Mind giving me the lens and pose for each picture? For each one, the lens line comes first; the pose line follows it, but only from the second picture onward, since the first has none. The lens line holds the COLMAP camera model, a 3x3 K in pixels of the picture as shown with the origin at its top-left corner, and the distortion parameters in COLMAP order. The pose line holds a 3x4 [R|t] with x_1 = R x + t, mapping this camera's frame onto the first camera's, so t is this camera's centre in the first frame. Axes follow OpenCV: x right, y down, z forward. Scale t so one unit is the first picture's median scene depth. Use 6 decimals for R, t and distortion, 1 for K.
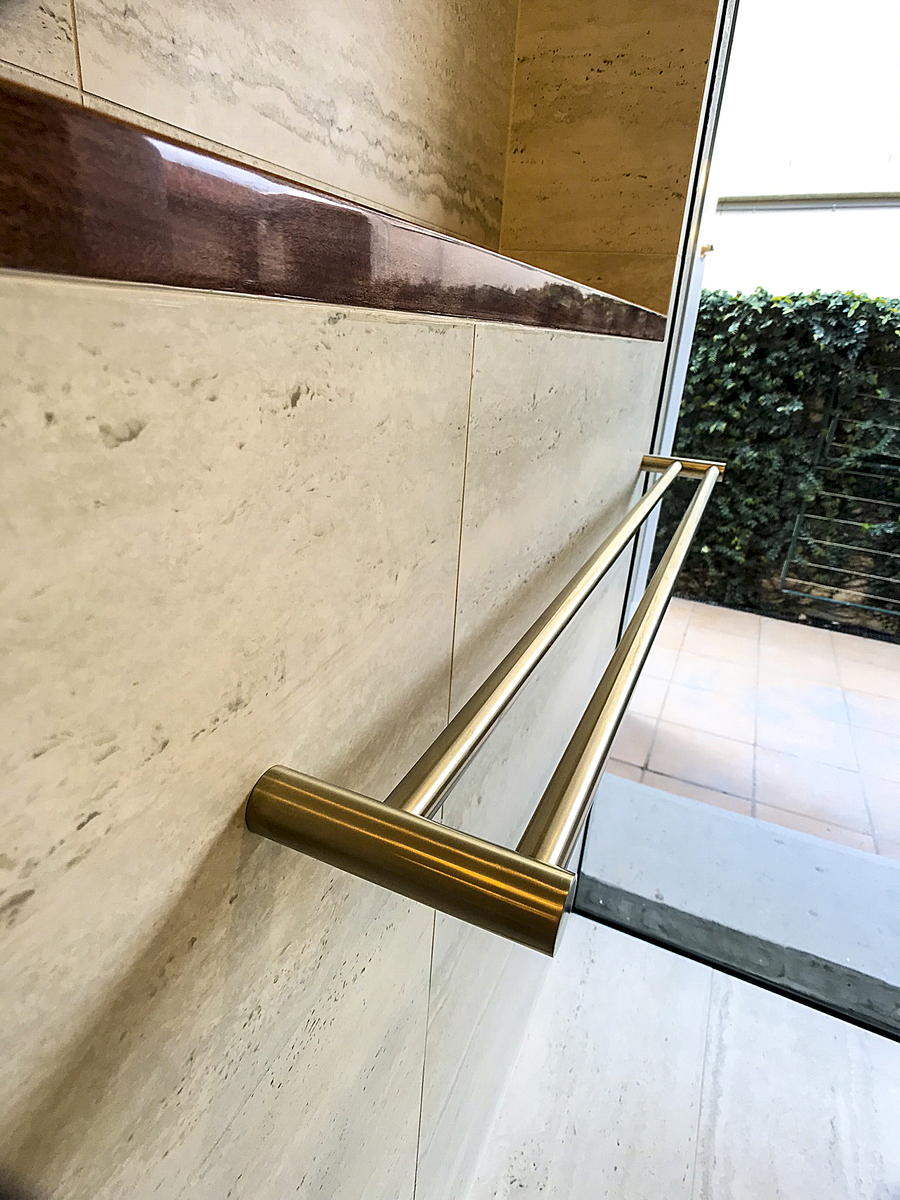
lens RADIAL K [[657.4, 0, 464.3], [0, 657.4, 592.6], [0, 0, 1]] dist [-0.017186, -0.000737]
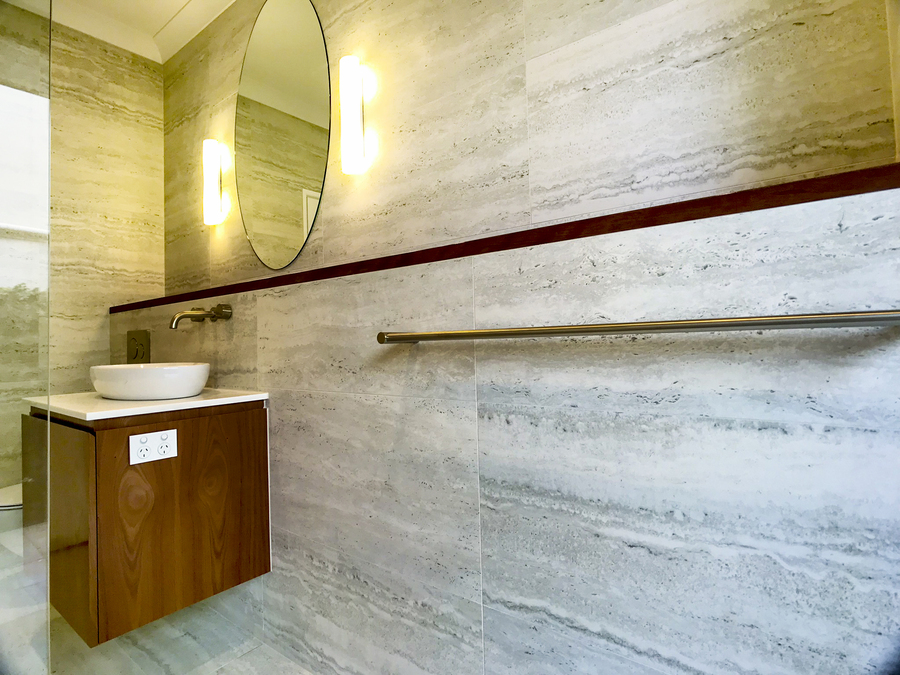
lens RADIAL K [[493.1, 0, 450.0], [0, 493.1, 337.5], [0, 0, 1]] dist [-0.017186, -0.000737]
pose [[-0.251274, -0.072410, -0.965204, 1.489345], [-0.348241, 0.937184, 0.020351, 0.036052], [0.903100, 0.341237, -0.260706, 0.901106]]
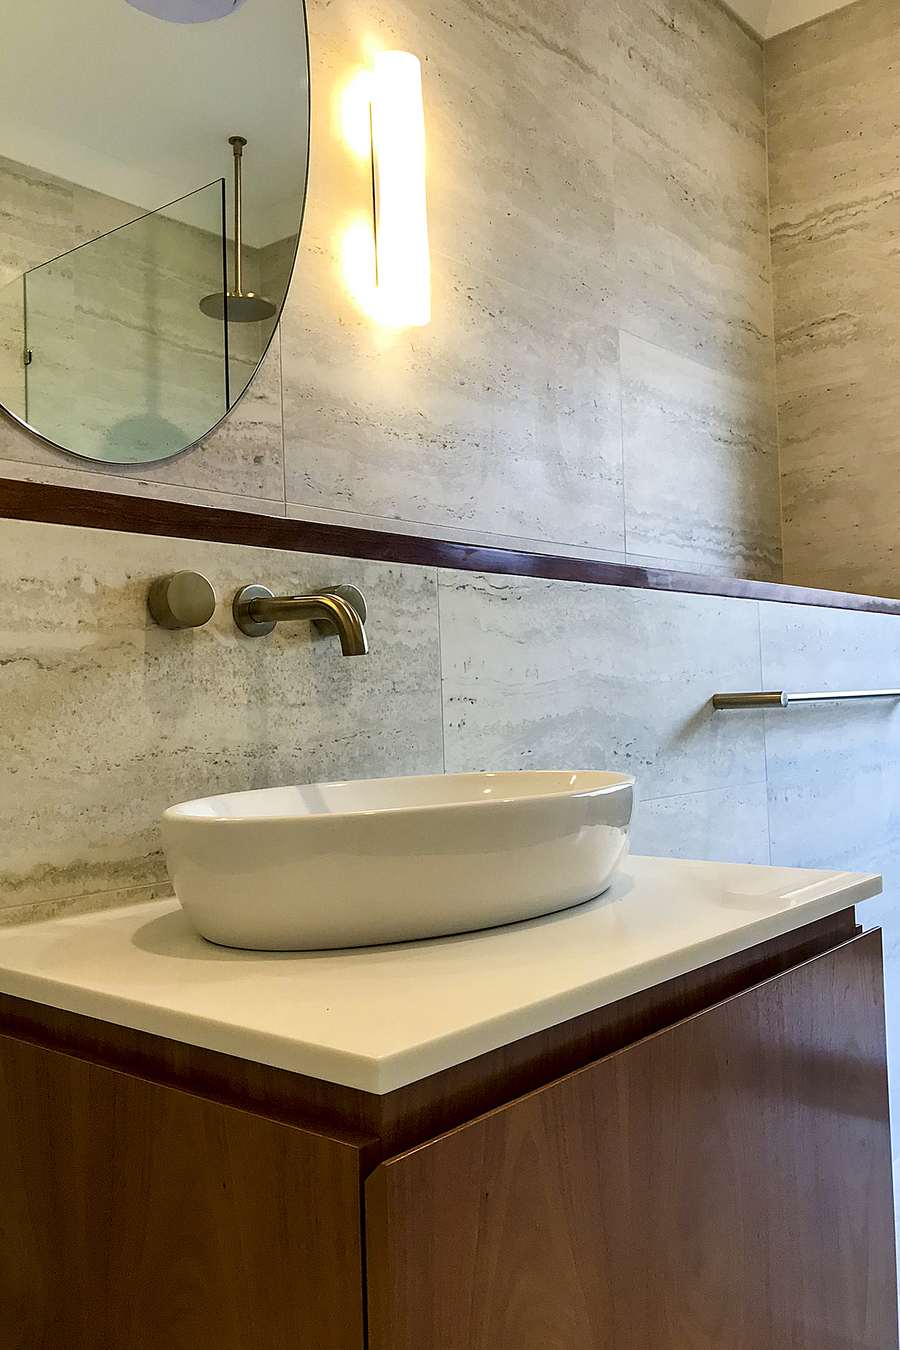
lens RADIAL K [[1140.3, 0, 479.7], [0, 1140.3, 675.9], [0, 0, 1]] dist [0.053684, -0.006563]
pose [[0.958139, -0.108169, -0.265083, 0.082595], [-0.005455, 0.918817, -0.394647, 1.118859], [0.286251, 0.379572, 0.879764, -2.186478]]
